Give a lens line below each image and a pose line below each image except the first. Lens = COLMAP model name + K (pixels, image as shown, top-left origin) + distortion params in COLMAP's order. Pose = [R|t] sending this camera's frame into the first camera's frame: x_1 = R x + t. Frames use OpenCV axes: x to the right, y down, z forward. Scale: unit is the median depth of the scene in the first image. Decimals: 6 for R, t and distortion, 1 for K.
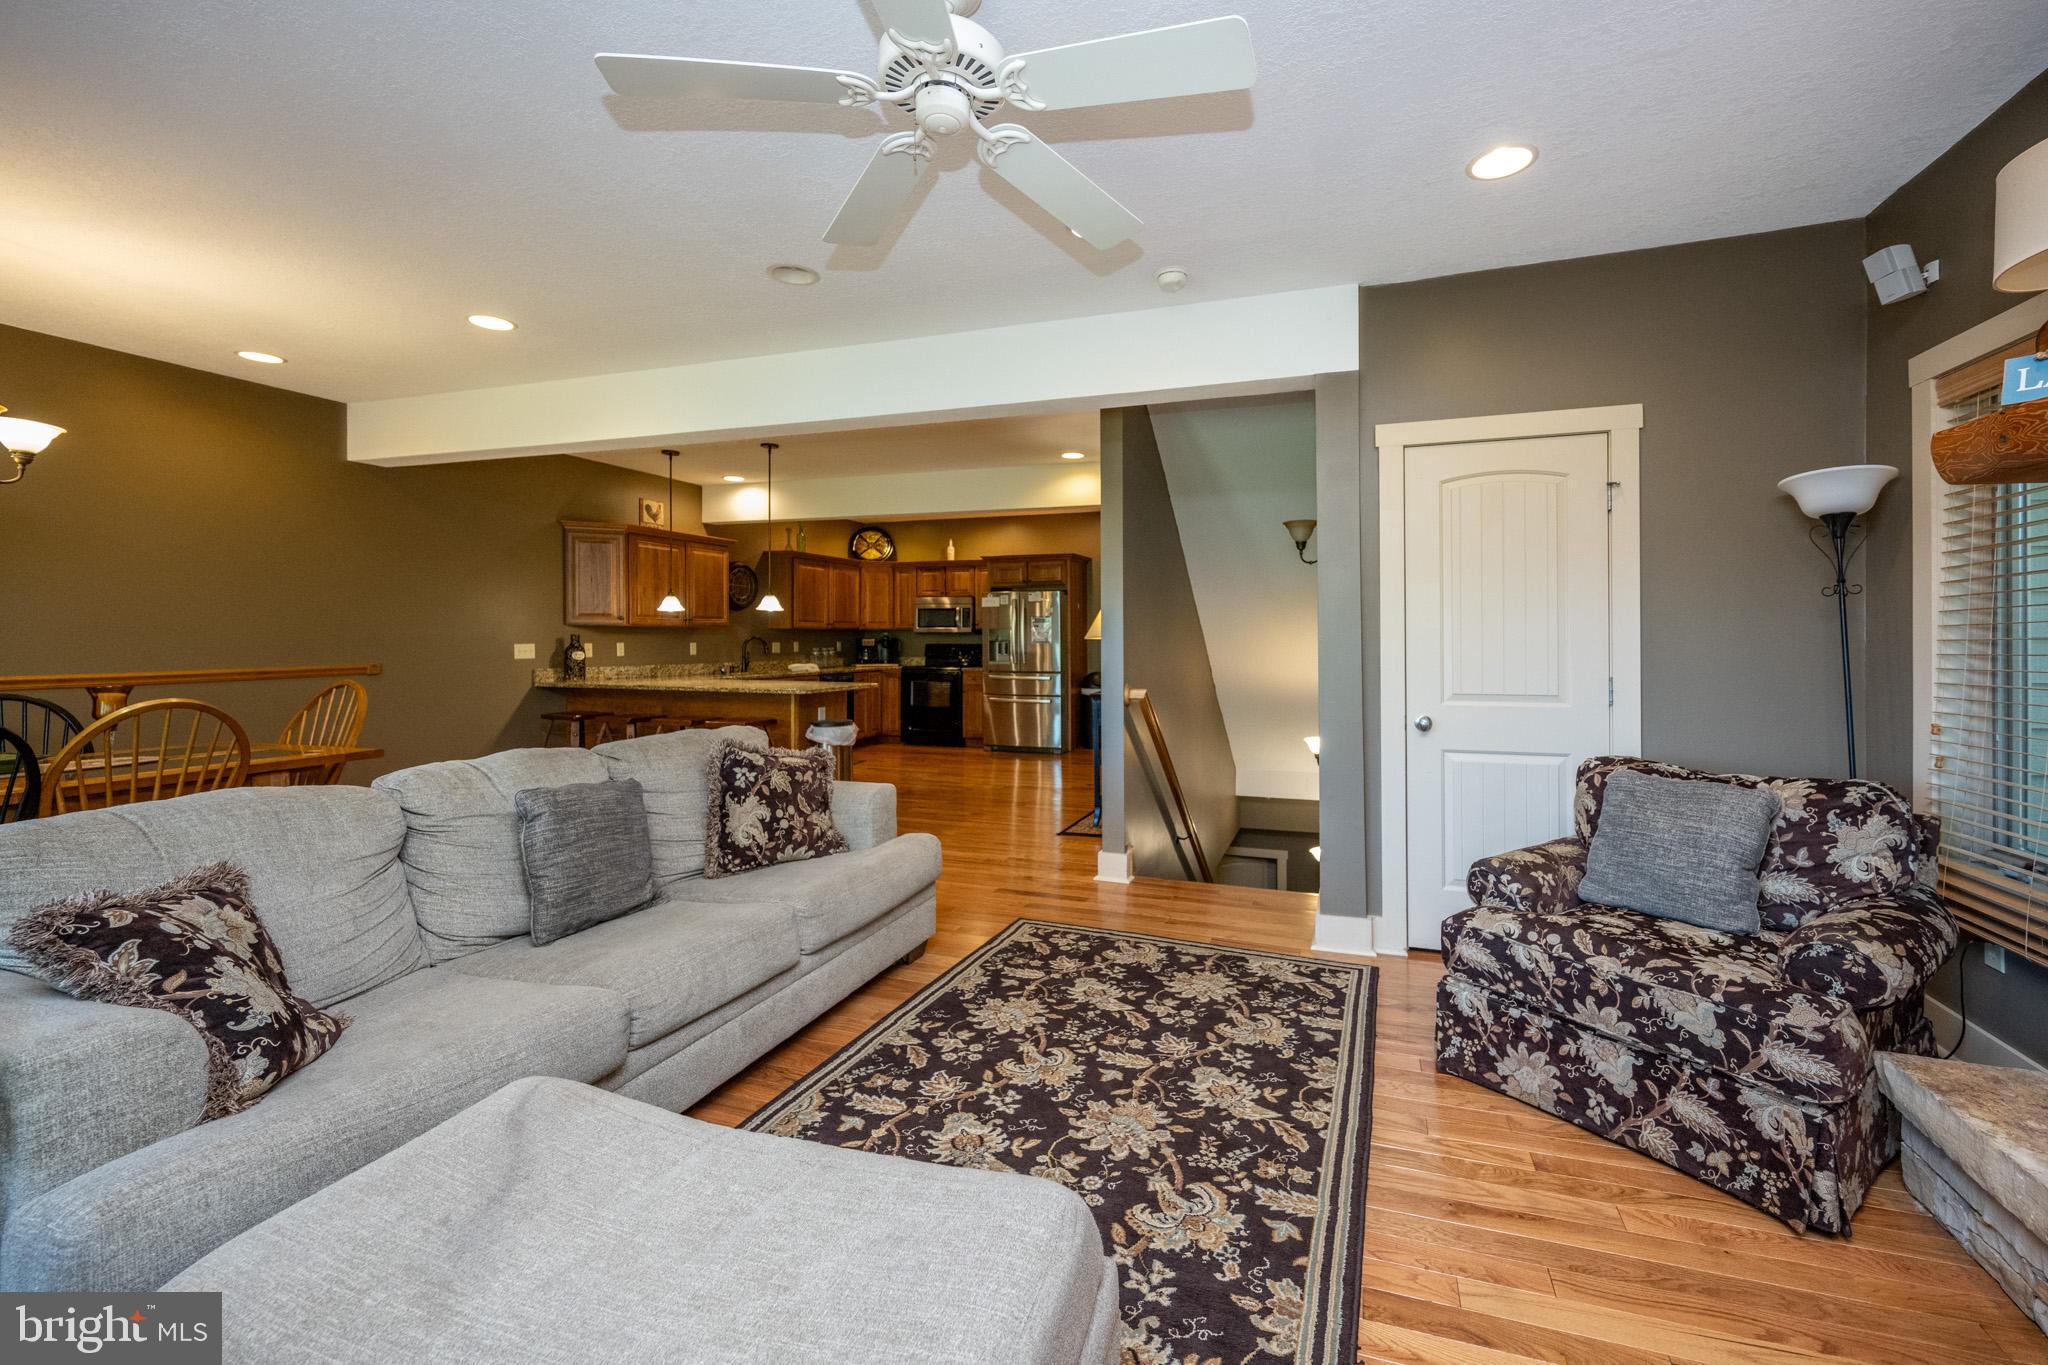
lens RADIAL K [[824.3, 0, 1097.2], [0, 824.3, 613.9], [0, 0, 1]] dist [-0.007371, 0.001955]
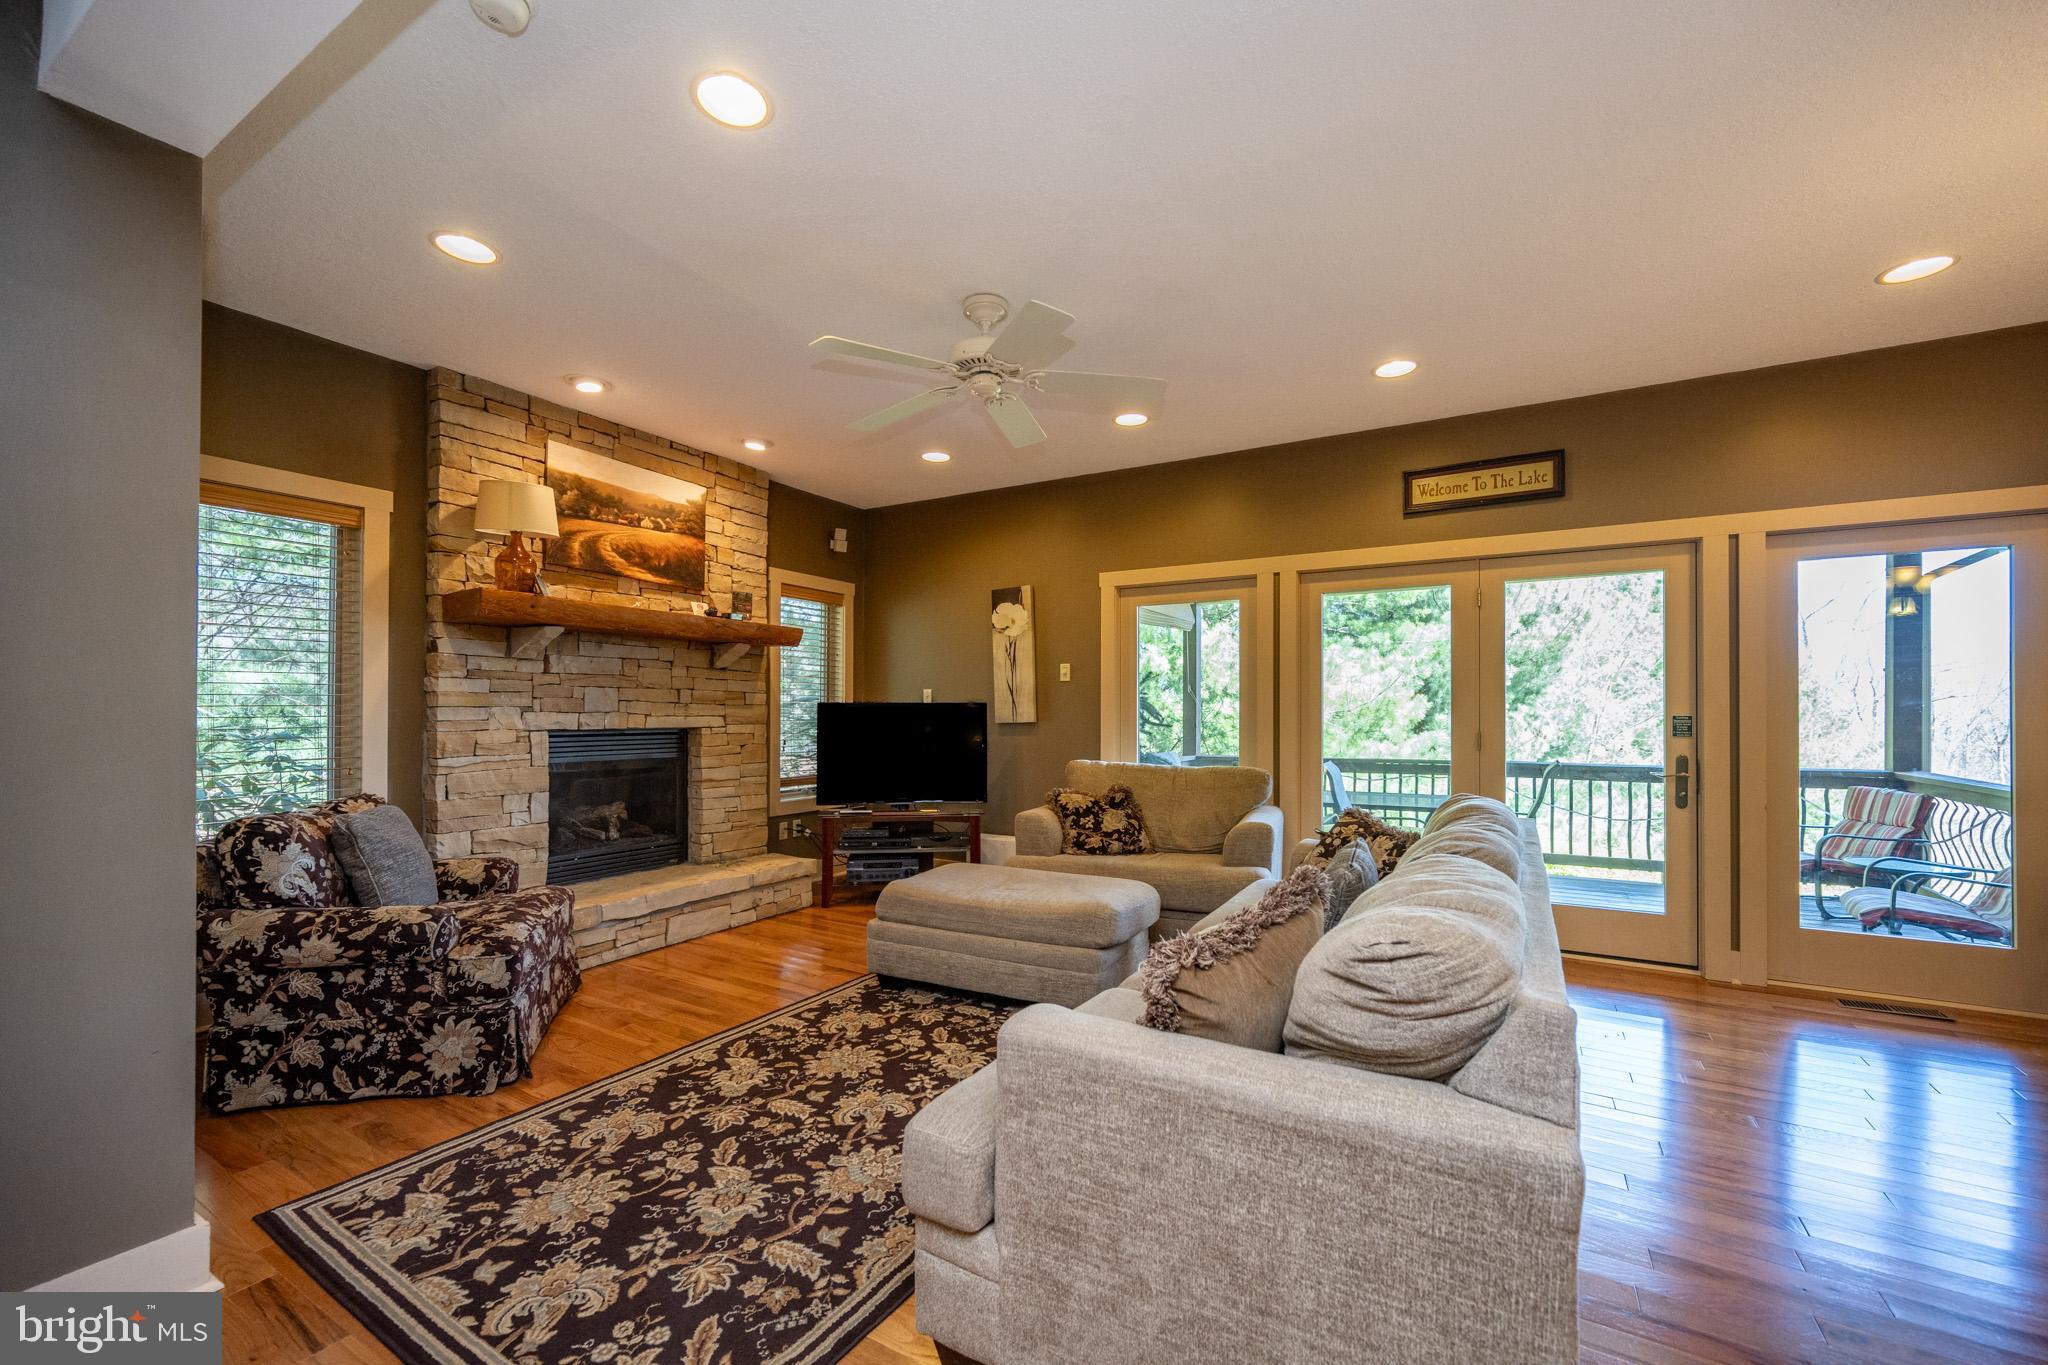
lens RADIAL K [[824.3, 0, 991.0], [0, 824.3, 706.8], [0, 0, 1]] dist [-0.007371, 0.001955]
pose [[-0.963832, -0.009702, 0.266333, -0.493086], [-0.018265, 0.999392, -0.029692, 0.073005], [-0.265883, -0.033483, -0.963424, 2.015683]]
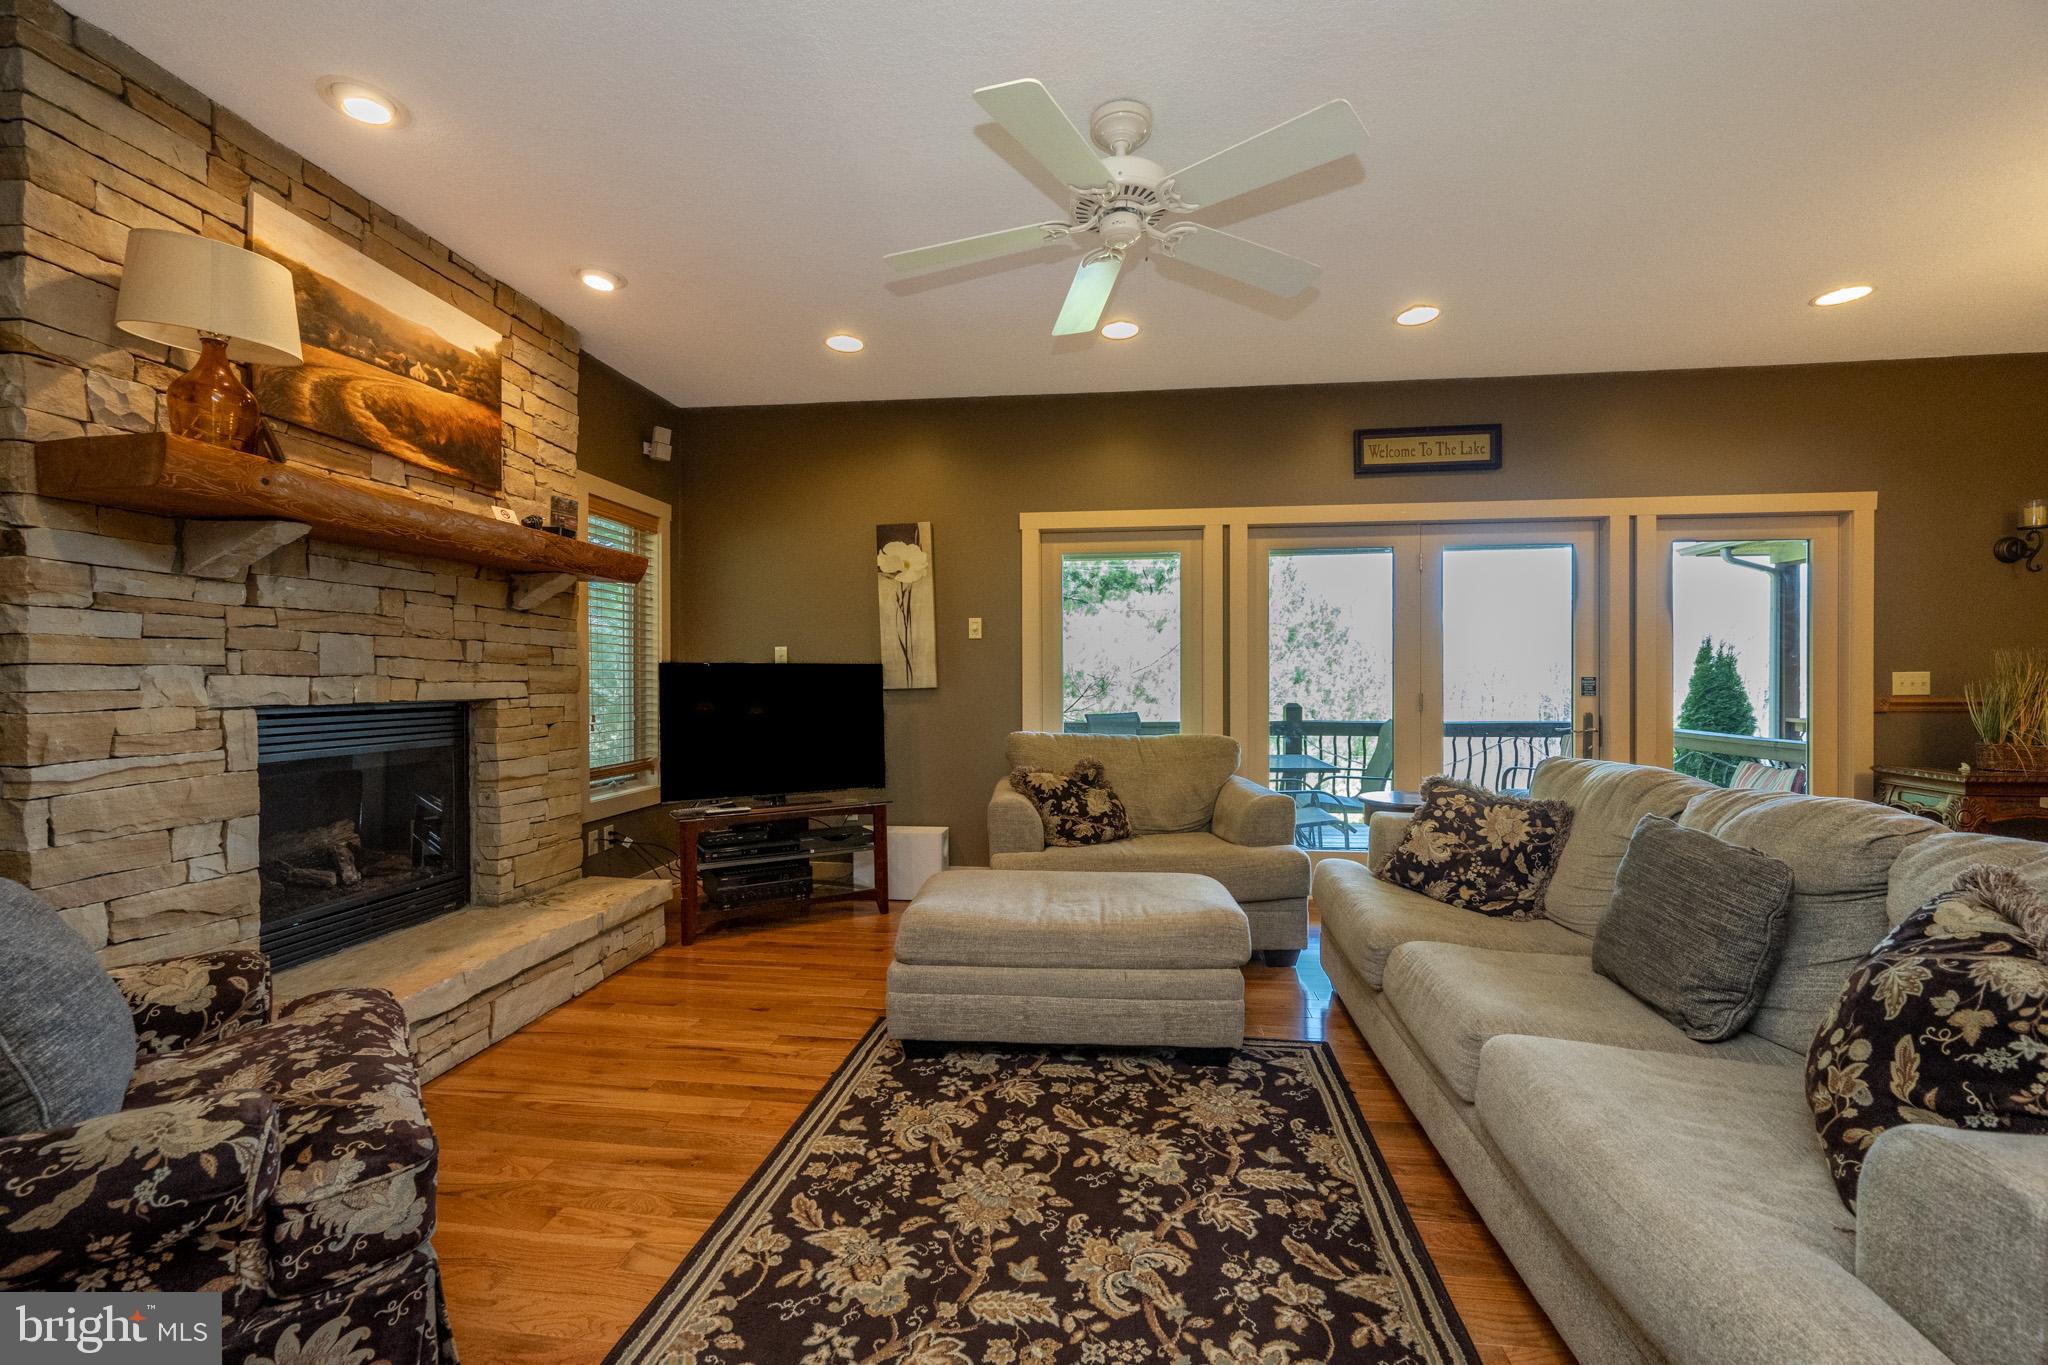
lens RADIAL K [[824.3, 0, 998.5], [0, 824.3, 696.9], [0, 0, 1]] dist [-0.007371, 0.001955]
pose [[-0.988772, -0.006057, -0.149308, 0.147147], [-0.005505, 0.999976, -0.004113, 0.074985], [0.149329, -0.003245, -0.988782, 1.694027]]
